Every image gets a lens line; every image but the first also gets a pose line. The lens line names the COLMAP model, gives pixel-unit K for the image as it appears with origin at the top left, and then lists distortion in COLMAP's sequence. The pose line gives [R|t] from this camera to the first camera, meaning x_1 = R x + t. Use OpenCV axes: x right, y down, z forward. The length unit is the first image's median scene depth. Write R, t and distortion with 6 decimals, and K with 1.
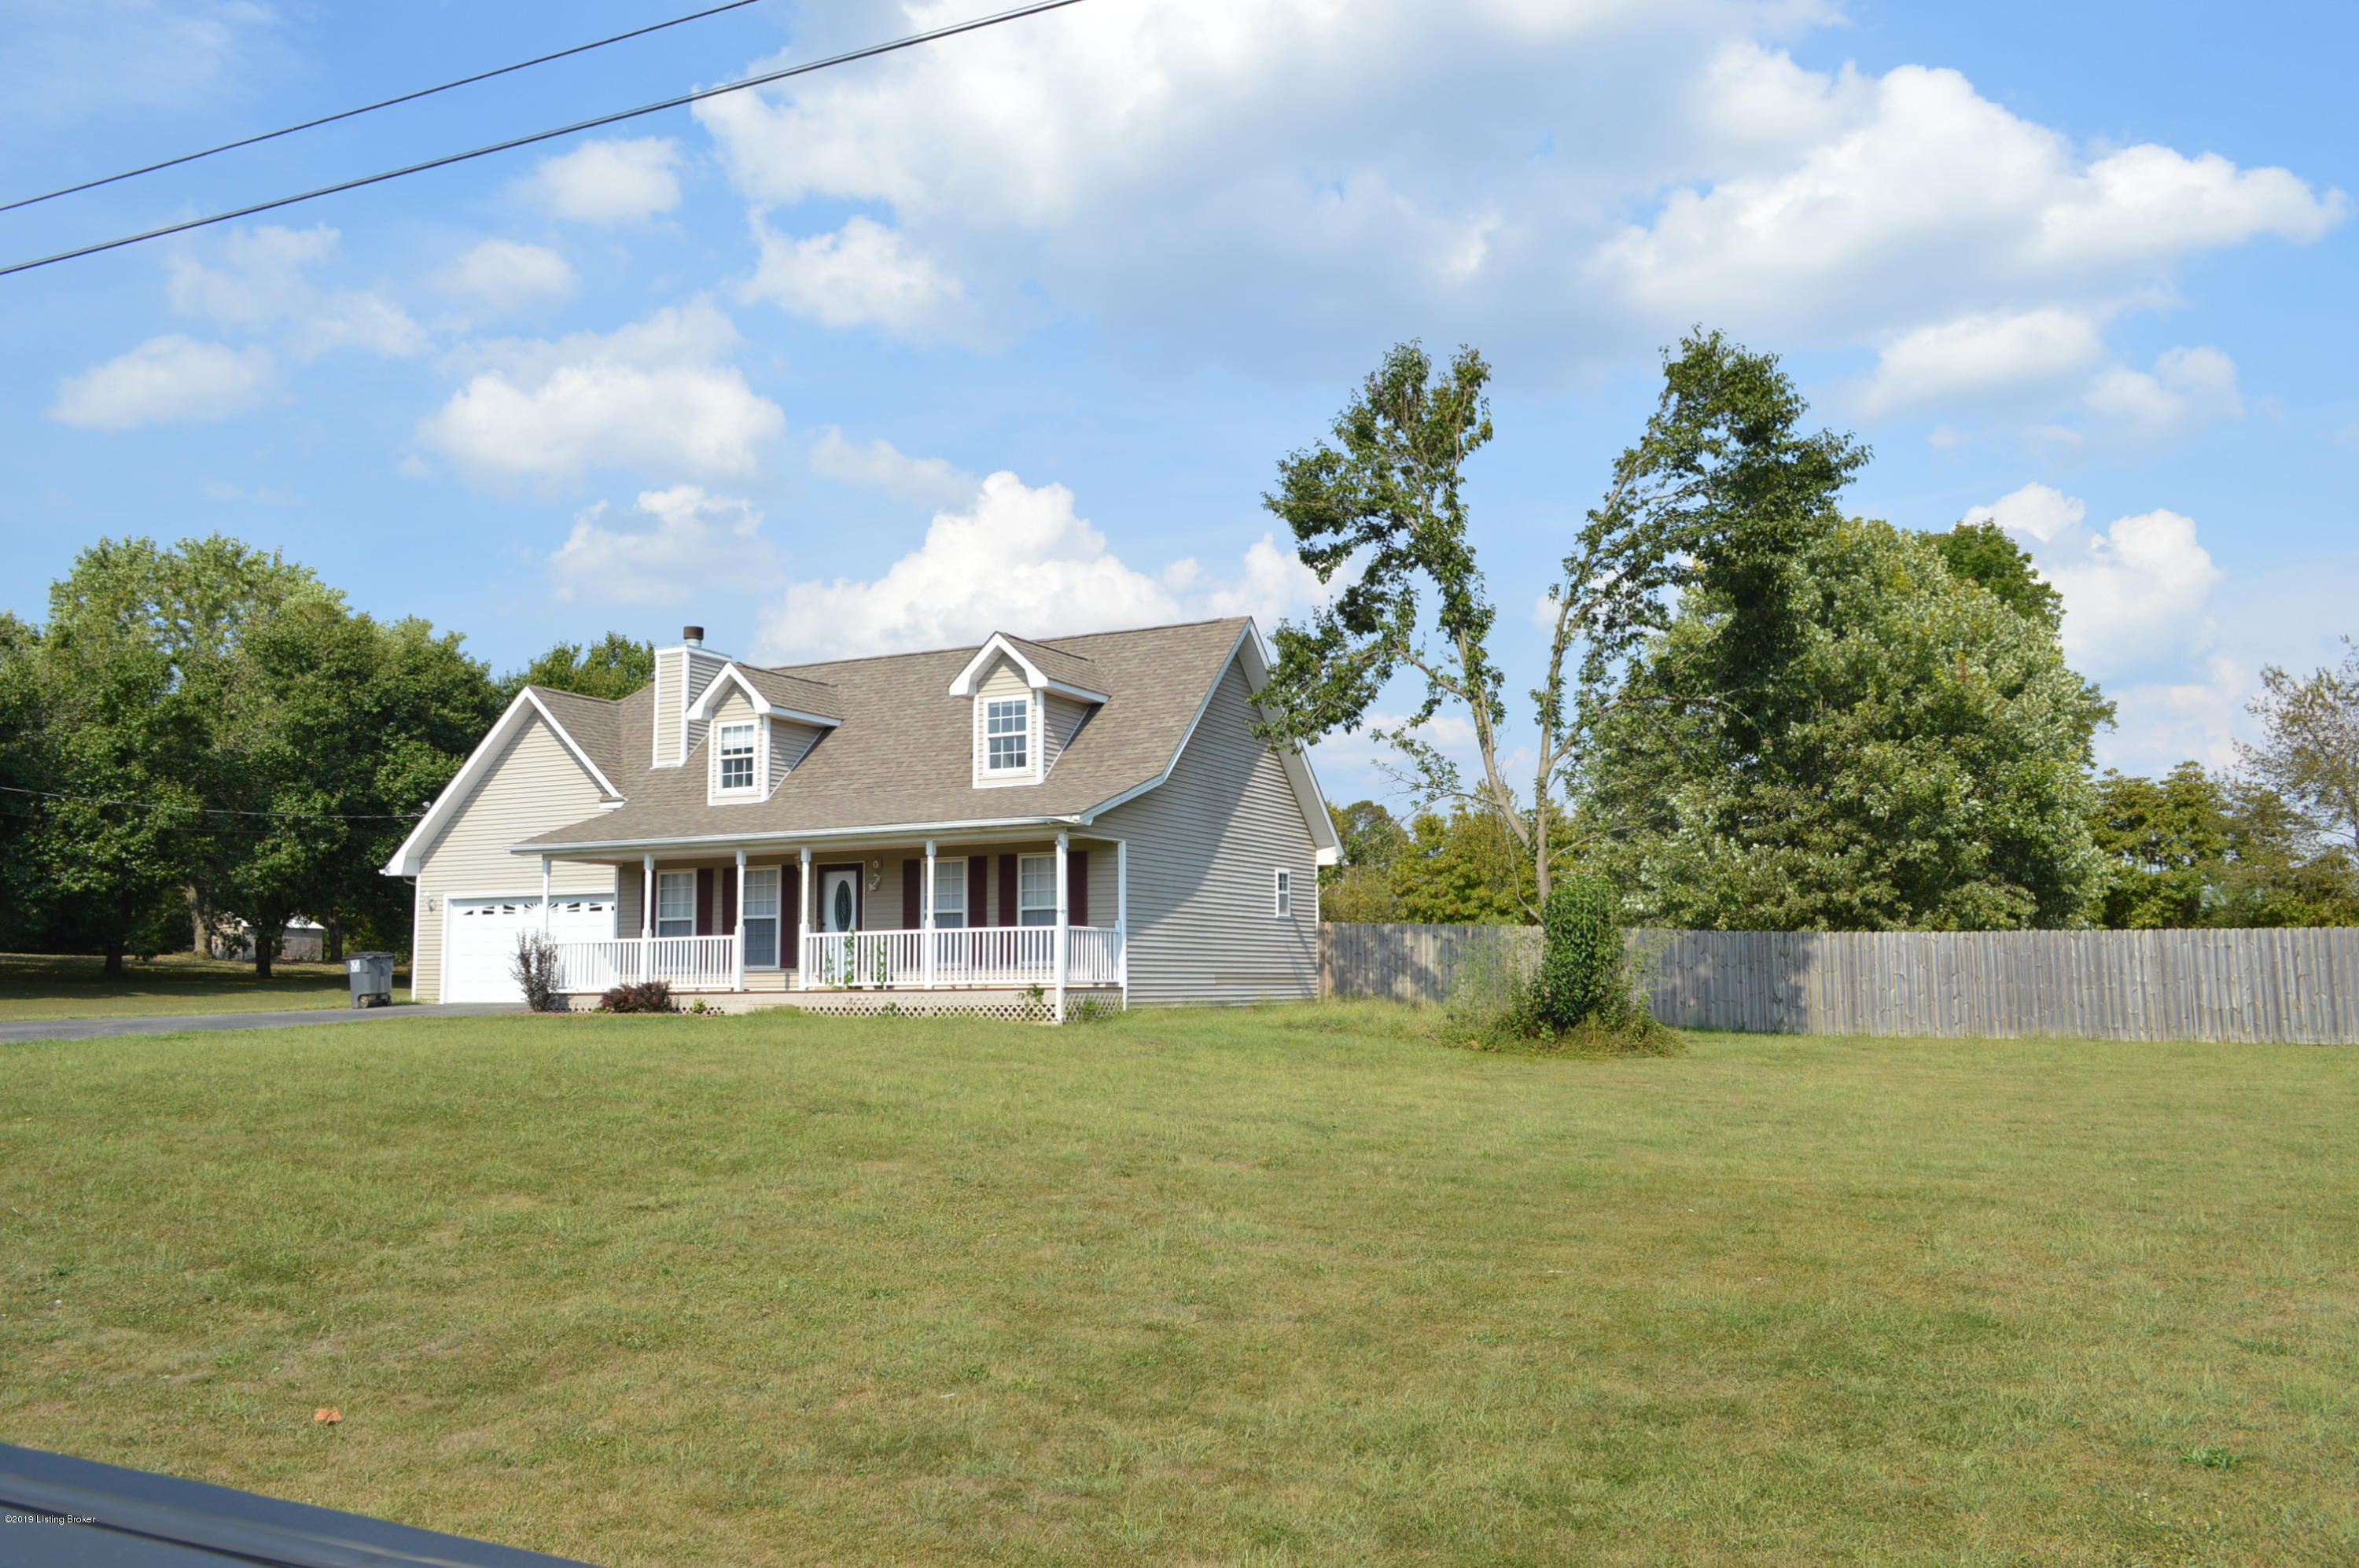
lens RADIAL K [[1896.1, 0, 1180.6], [0, 1896.1, 807.5], [0, 0, 1]] dist [0.037368, 0.001350]
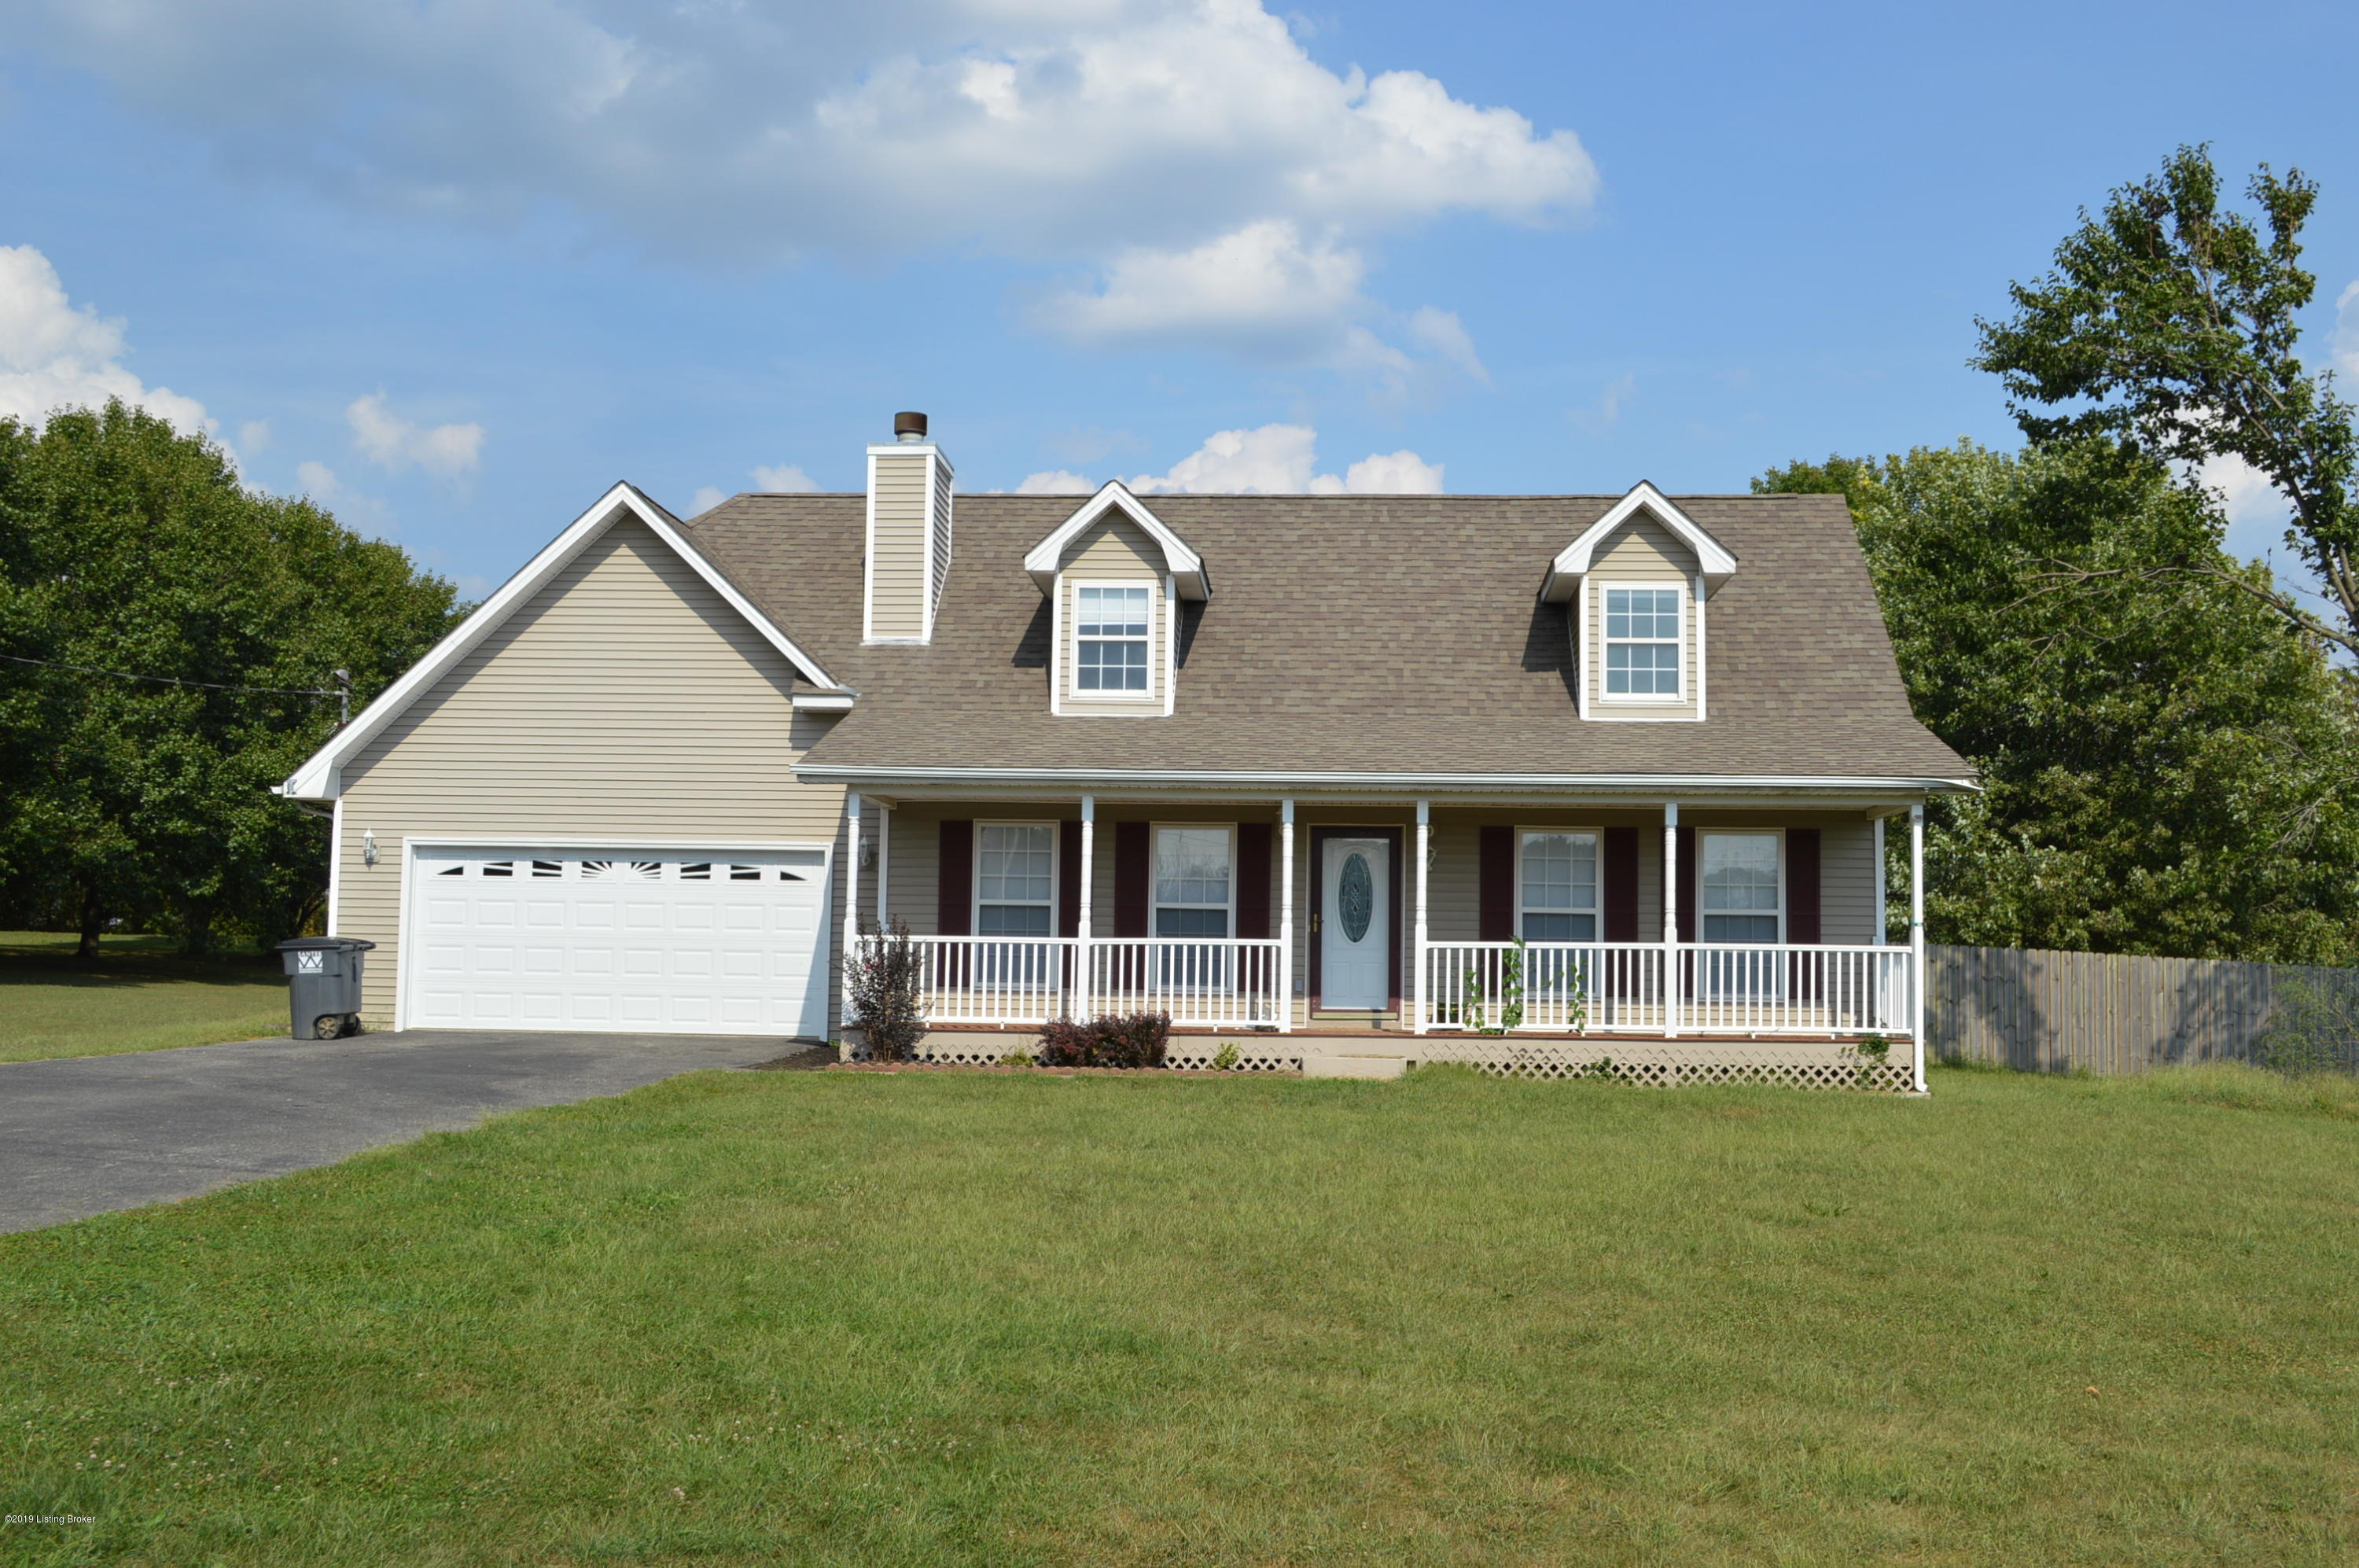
lens RADIAL K [[2528.4, 0, 1185.5], [0, 2528.4, 611.0], [0, 0, 1]] dist [-0.291349, 1.489532]
pose [[0.913421, 0.092243, 0.396425, -0.554723], [-0.062873, 0.994267, -0.086485, 0.033662], [-0.402130, 0.054073, 0.913984, 0.275835]]
